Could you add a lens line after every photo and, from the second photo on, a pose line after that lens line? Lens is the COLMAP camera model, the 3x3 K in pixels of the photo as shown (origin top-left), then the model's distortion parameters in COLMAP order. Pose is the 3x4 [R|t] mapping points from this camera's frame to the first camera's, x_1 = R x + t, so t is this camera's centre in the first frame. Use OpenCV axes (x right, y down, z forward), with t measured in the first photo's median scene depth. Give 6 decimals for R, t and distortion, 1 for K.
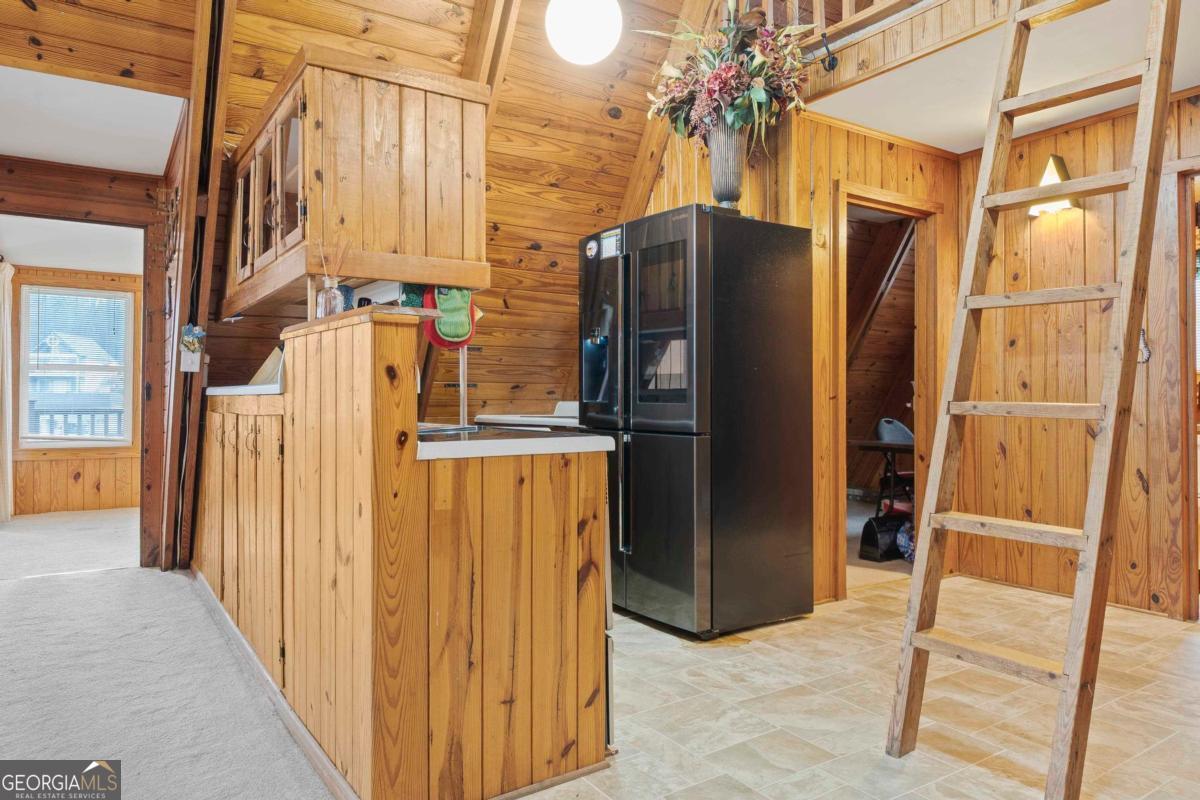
lens RADIAL K [[773.7, 0, 584.8], [0, 773.7, 384.2], [0, 0, 1]] dist [0.004315, 0.001036]
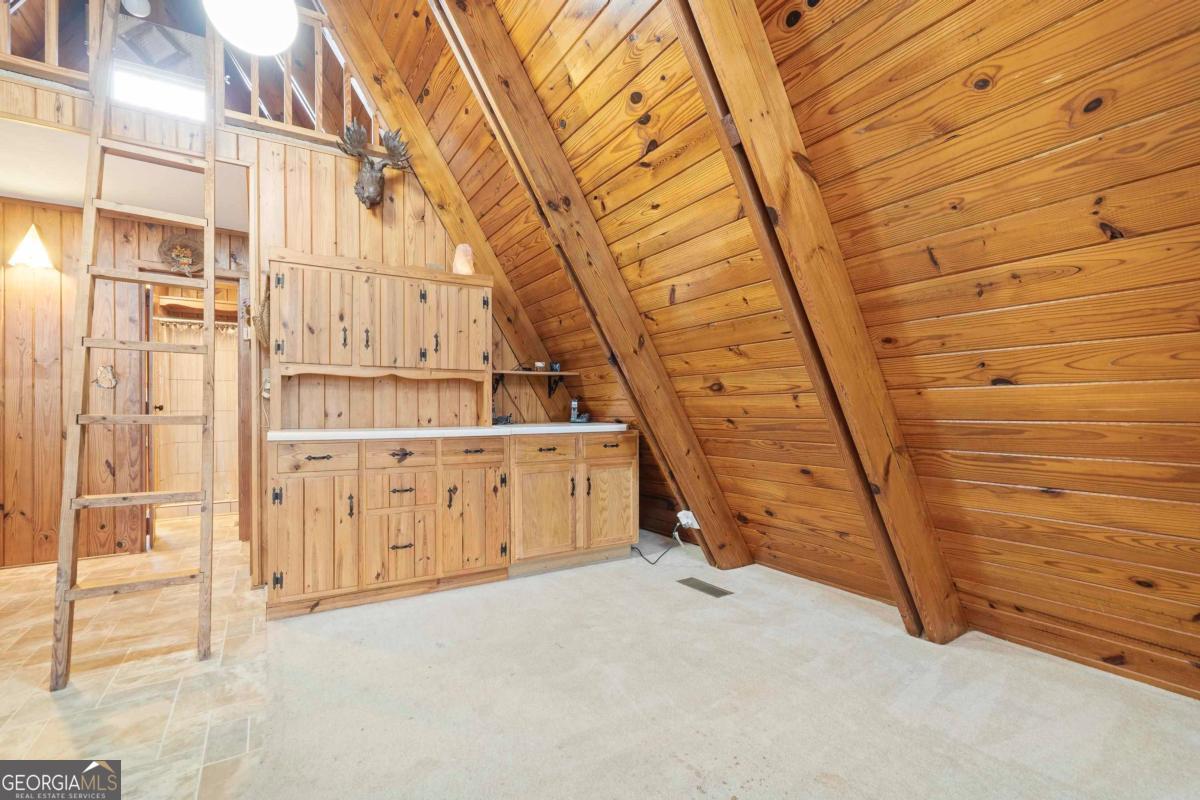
lens RADIAL K [[526.6, 0, 599.0], [0, 526.6, 407.3], [0, 0, 1]] dist [-0.000665, -0.000132]
pose [[0.009974, 0.005324, 0.999936, -0.279384], [-0.012397, 0.999910, -0.005200, 0.002266], [-0.999873, -0.012345, 0.010039, 0.059255]]
